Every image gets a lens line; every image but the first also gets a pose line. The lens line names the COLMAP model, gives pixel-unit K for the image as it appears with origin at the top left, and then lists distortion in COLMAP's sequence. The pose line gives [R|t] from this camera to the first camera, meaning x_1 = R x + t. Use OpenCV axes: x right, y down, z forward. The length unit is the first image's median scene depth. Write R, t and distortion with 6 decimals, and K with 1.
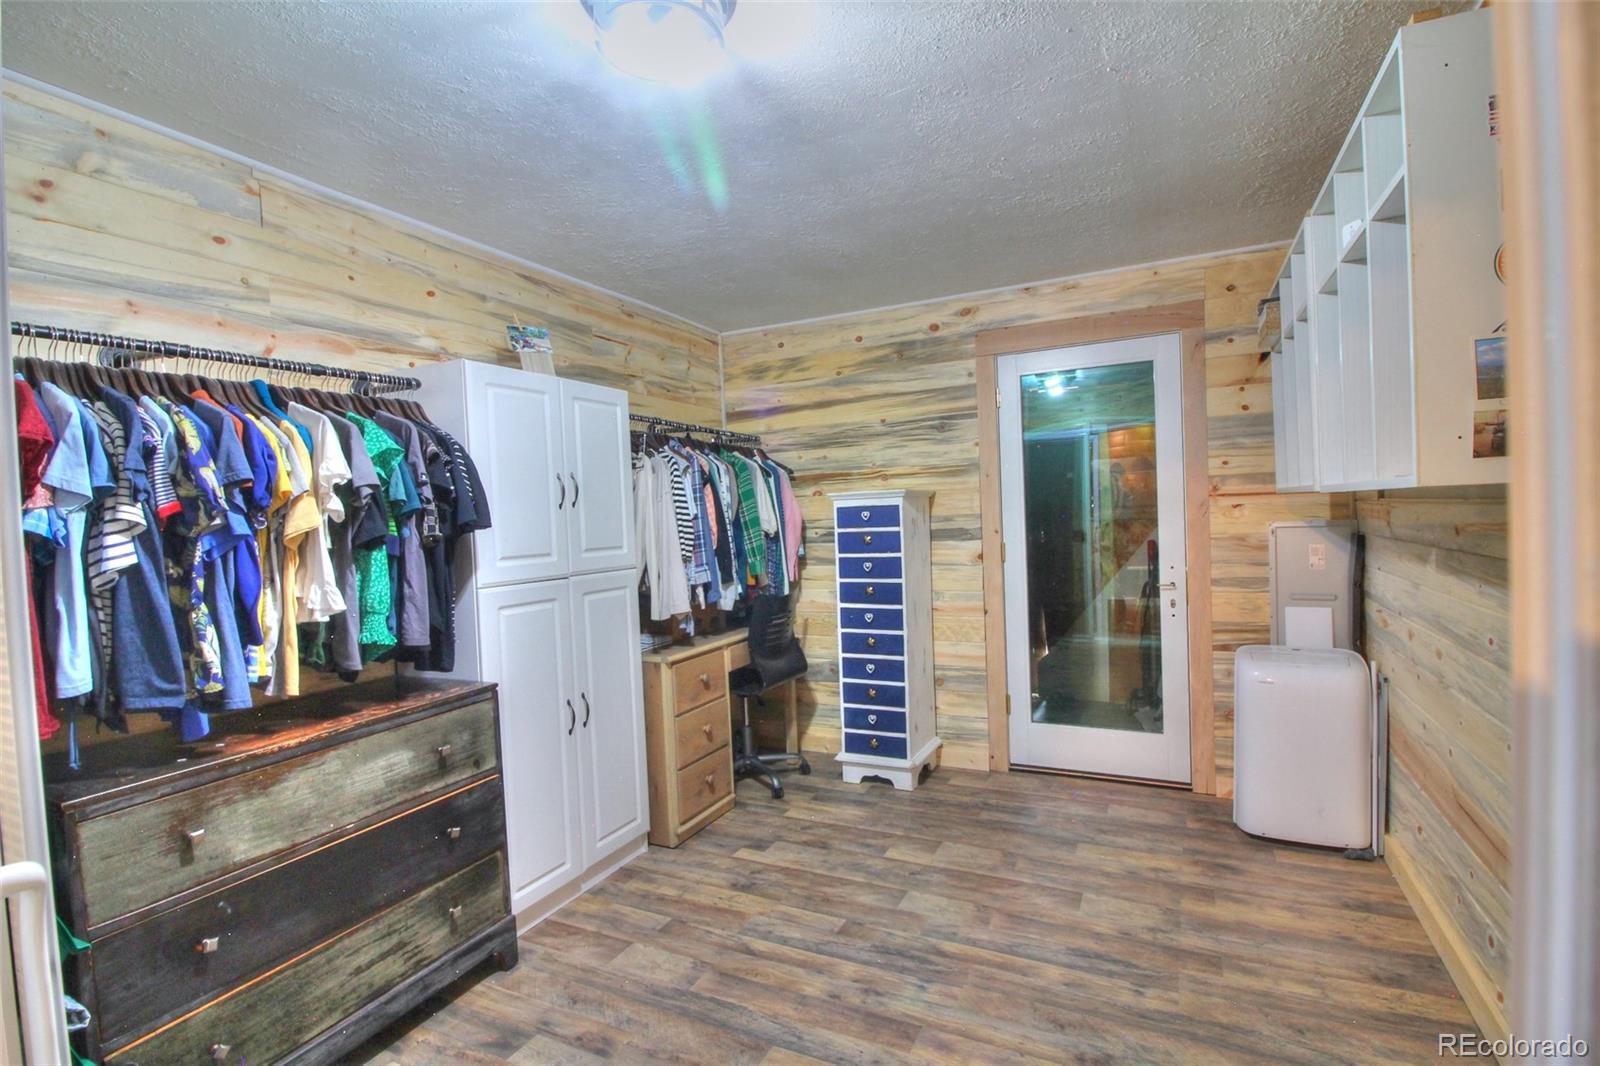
lens RADIAL K [[749.4, 0, 801.4], [0, 749.4, 538.6], [0, 0, 1]] dist [-0.002105, -0.011101]
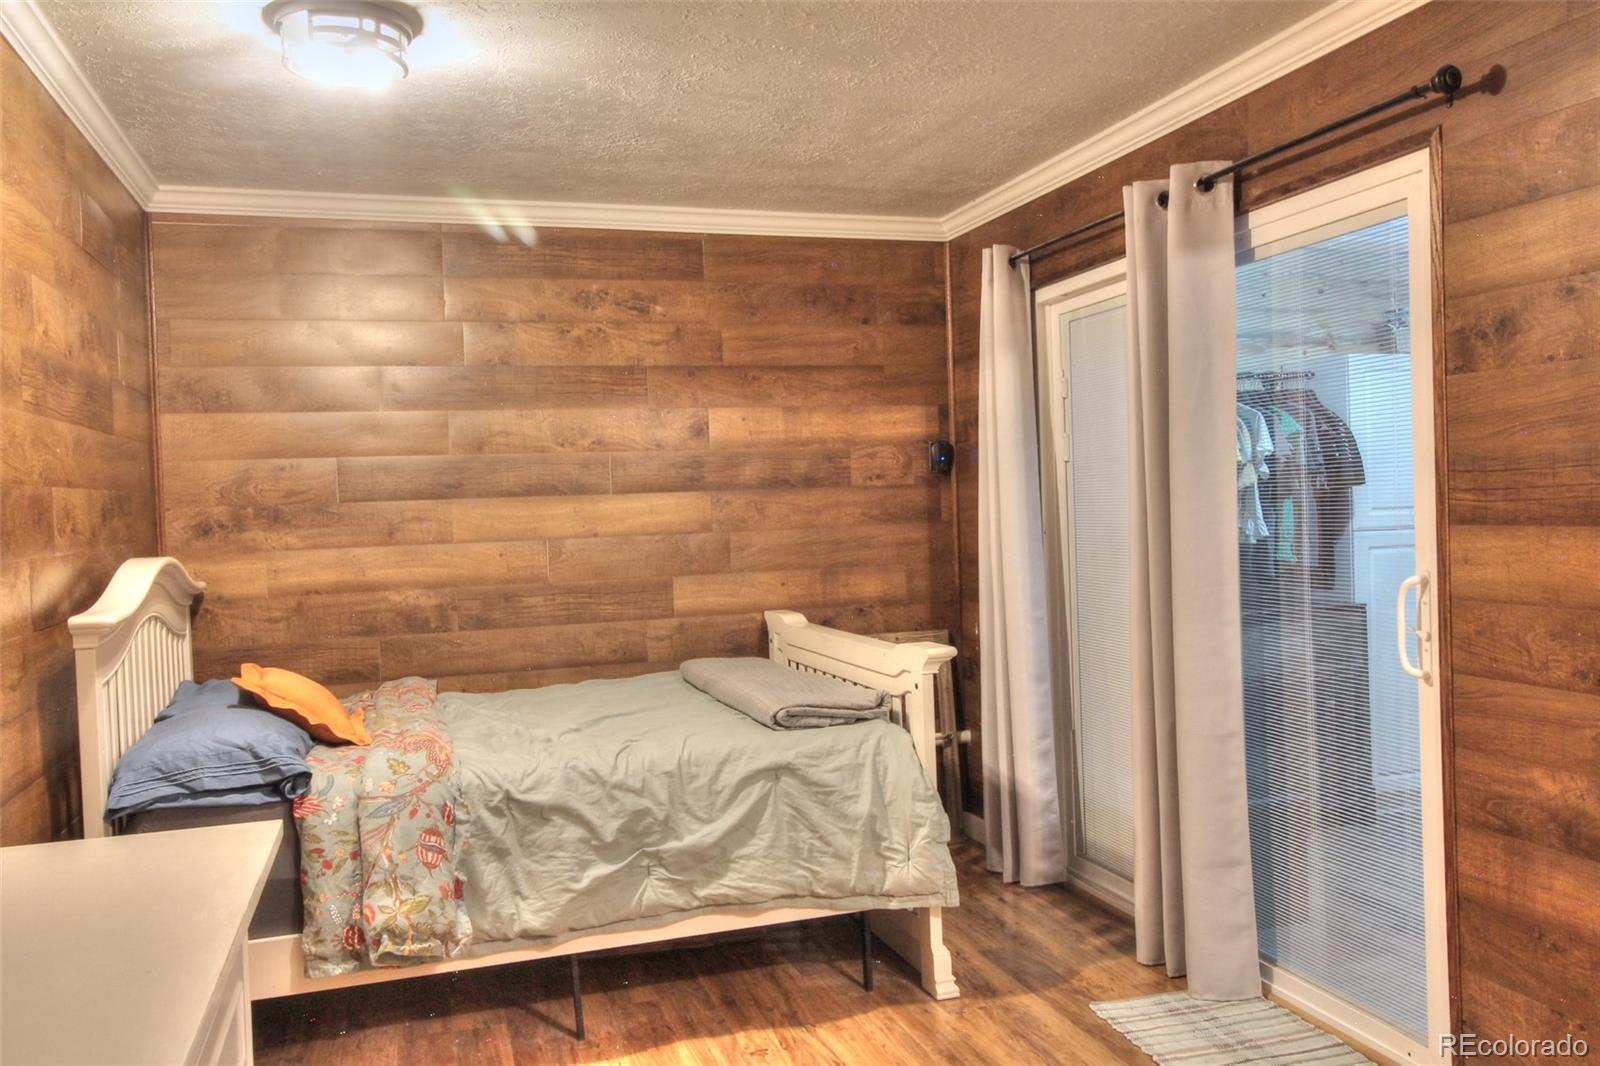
lens RADIAL K [[1276.1, 0, 797.6], [0, 1276.1, 531.8], [0, 0, 1]] dist [0.010466, -0.005055]
pose [[0.687914, 0.034784, -0.724958, 0.593918], [-0.017069, 0.999350, 0.031753, 0.016853], [0.725592, -0.009469, 0.688060, -1.420605]]
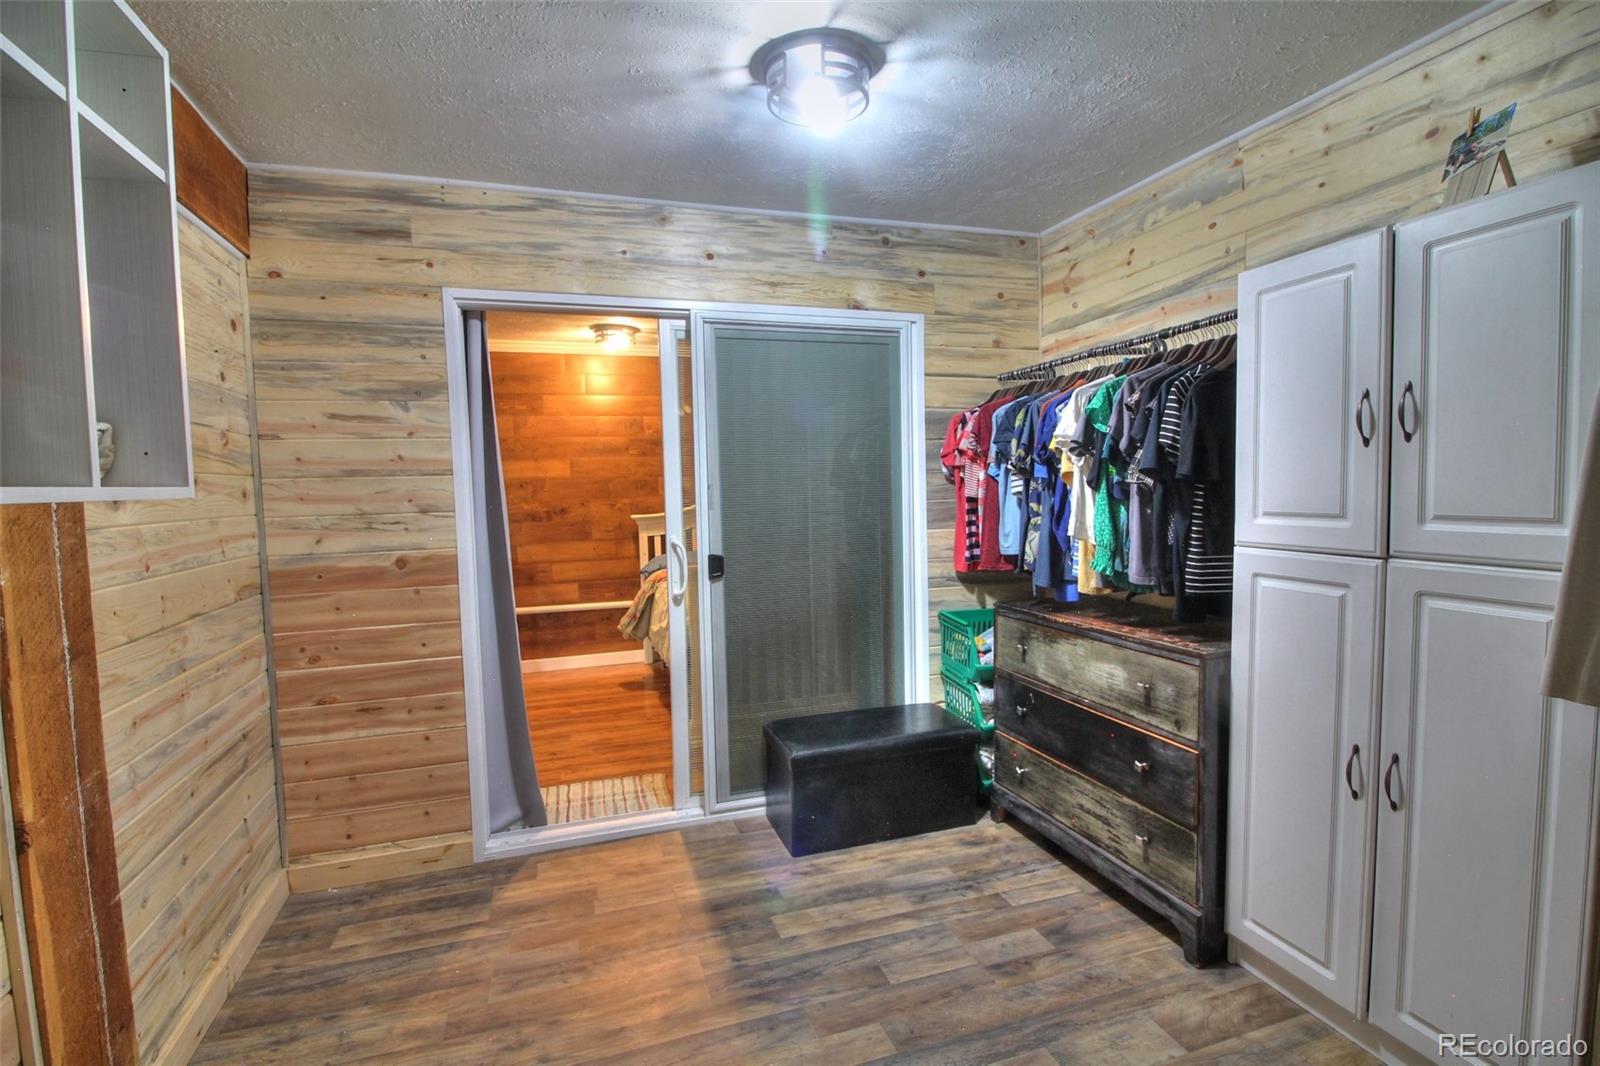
lens RADIAL K [[749.4, 0, 800.8], [0, 749.4, 535.6], [0, 0, 1]] dist [-0.002105, -0.011101]
pose [[-0.713173, 0.105512, -0.693002, 0.606905], [0.031564, 0.992438, 0.118619, -0.072526], [0.700278, 0.062722, -0.711110, 1.489873]]
